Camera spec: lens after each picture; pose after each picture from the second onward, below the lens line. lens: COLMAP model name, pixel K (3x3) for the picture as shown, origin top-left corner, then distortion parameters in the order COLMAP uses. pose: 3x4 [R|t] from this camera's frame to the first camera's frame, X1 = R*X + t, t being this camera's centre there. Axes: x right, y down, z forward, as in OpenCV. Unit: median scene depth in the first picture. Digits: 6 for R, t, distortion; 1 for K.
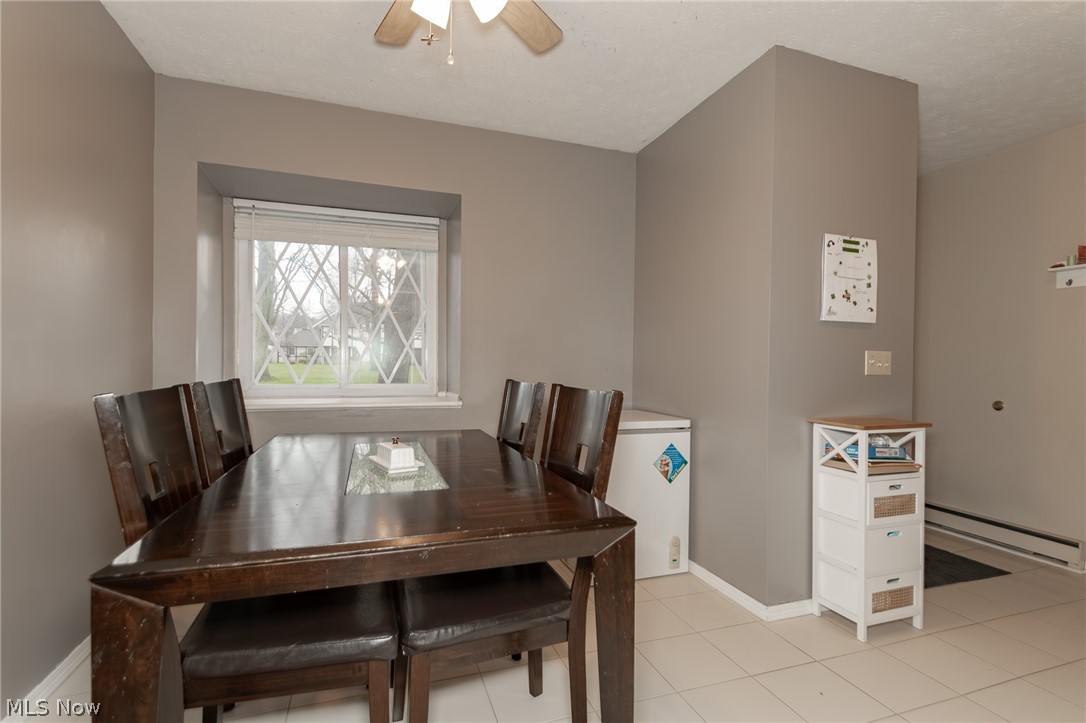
lens RADIAL K [[510.5, 0, 541.6], [0, 510.5, 369.6], [0, 0, 1]] dist [-0.000231, 0.000230]
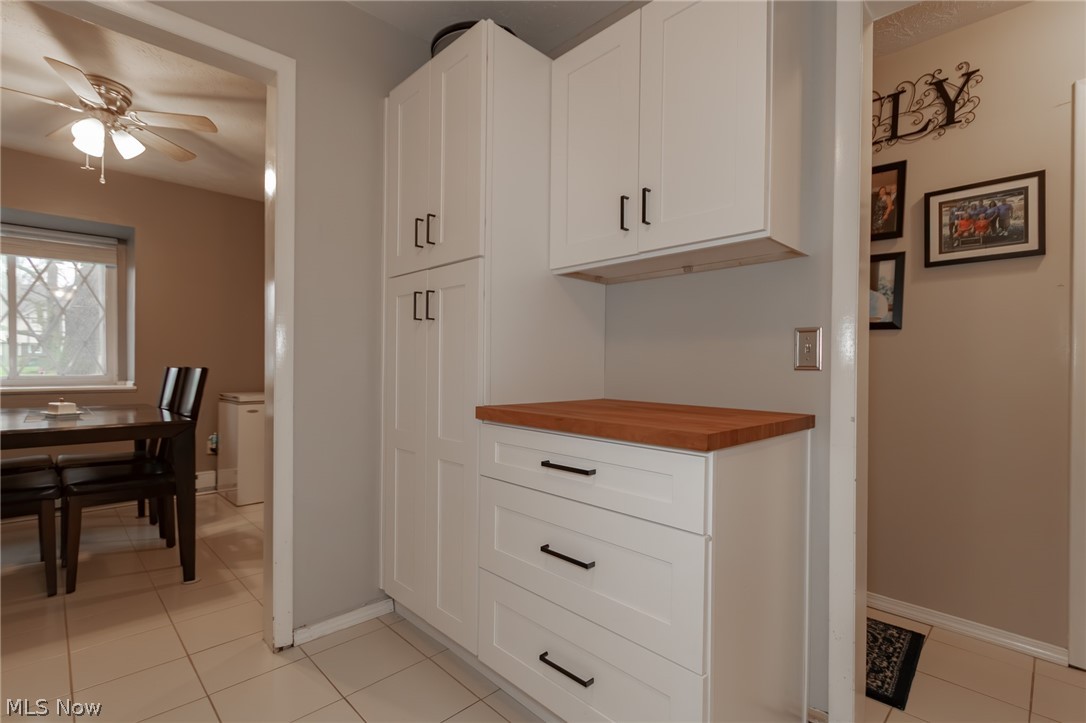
lens RADIAL K [[510.5, 0, 541.6], [0, 510.5, 369.6], [0, 0, 1]] dist [-0.000231, 0.000230]
pose [[0.901652, -0.009766, 0.432351, 0.255656], [0.007966, 0.999950, 0.005975, 0.024776], [-0.432388, -0.001943, 0.901686, -0.749457]]
